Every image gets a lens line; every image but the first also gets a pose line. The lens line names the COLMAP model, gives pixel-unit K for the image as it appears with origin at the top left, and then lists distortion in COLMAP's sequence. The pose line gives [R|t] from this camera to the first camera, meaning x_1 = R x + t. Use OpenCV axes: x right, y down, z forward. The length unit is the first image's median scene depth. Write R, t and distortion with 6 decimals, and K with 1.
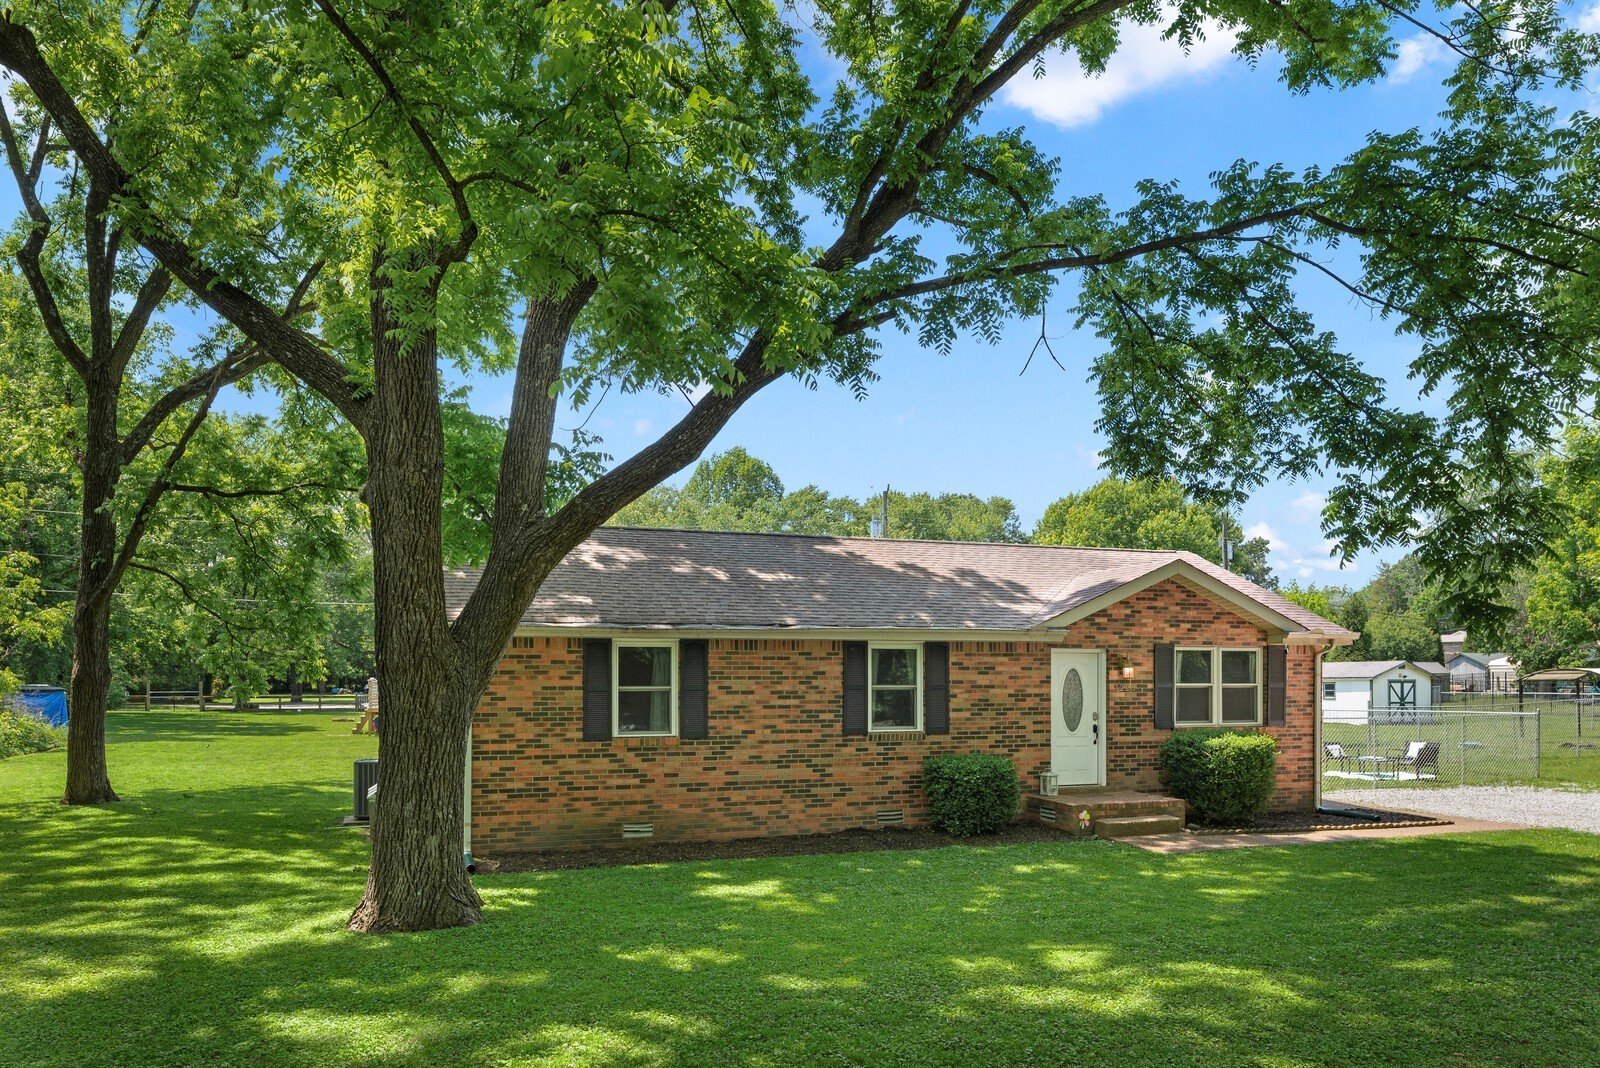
lens RADIAL K [[1158.0, 0, 804.6], [0, 1158.0, 623.2], [0, 0, 1]] dist [-0.001294, -0.001513]
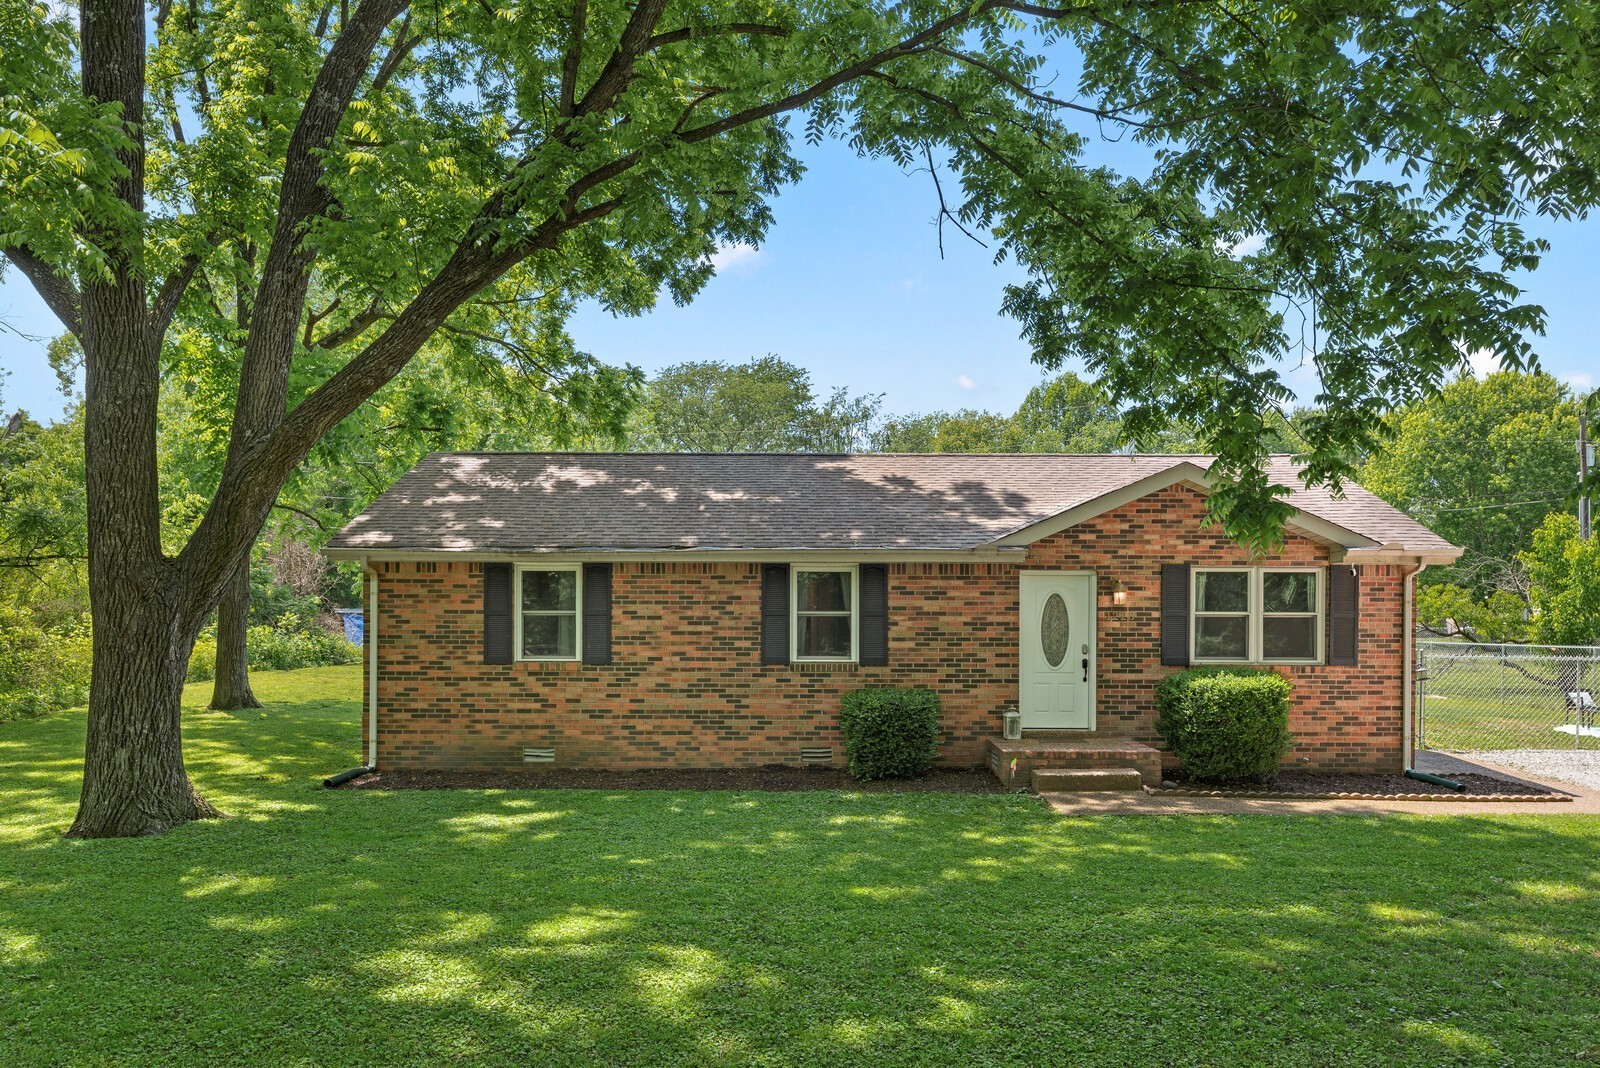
lens RADIAL K [[1123.3, 0, 796.4], [0, 1123.3, 565.7], [0, 0, 1]] dist [-0.004894, -0.003704]
pose [[0.938140, -0.008258, -0.346157, 0.376165], [0.011833, 0.999896, 0.008216, 0.010173], [0.346053, -0.011804, 0.938141, 0.162546]]
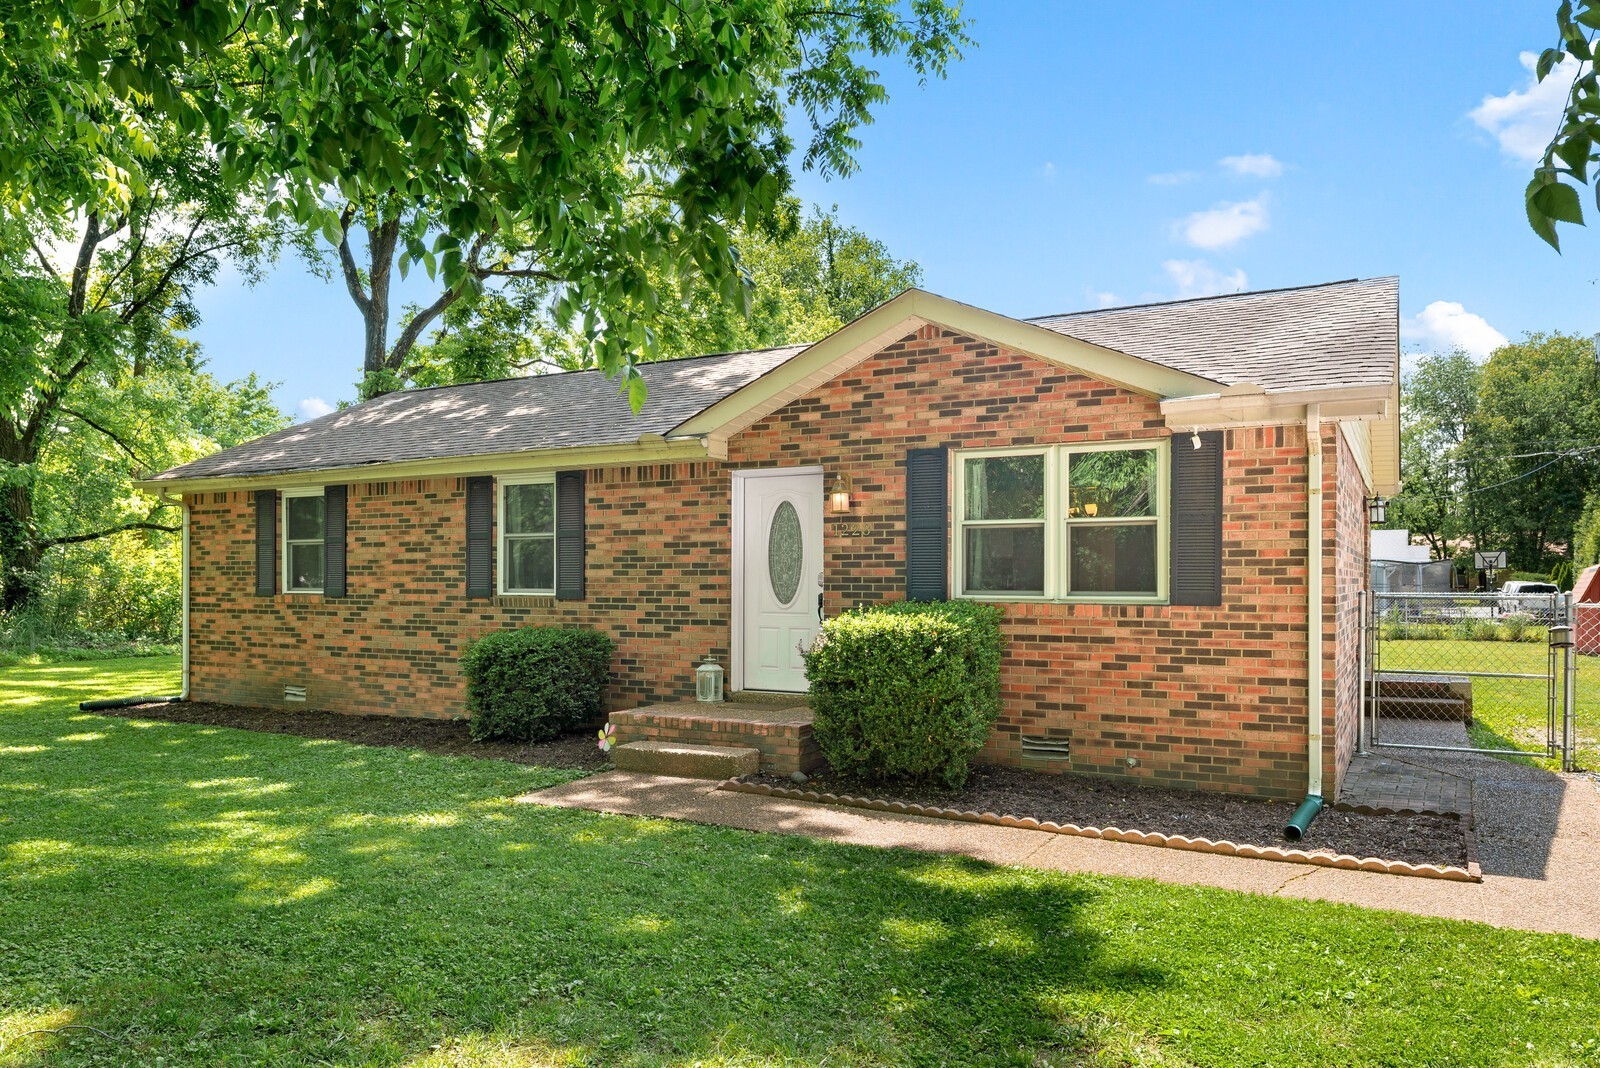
lens RADIAL K [[1123.3, 0, 796.4], [0, 1123.3, 565.7], [0, 0, 1]] dist [-0.004894, -0.003704]
pose [[0.648134, -0.010486, -0.761454, 0.758783], [0.030578, 0.999457, 0.012264, 0.072980], [0.760912, -0.031232, 0.648103, 0.683117]]
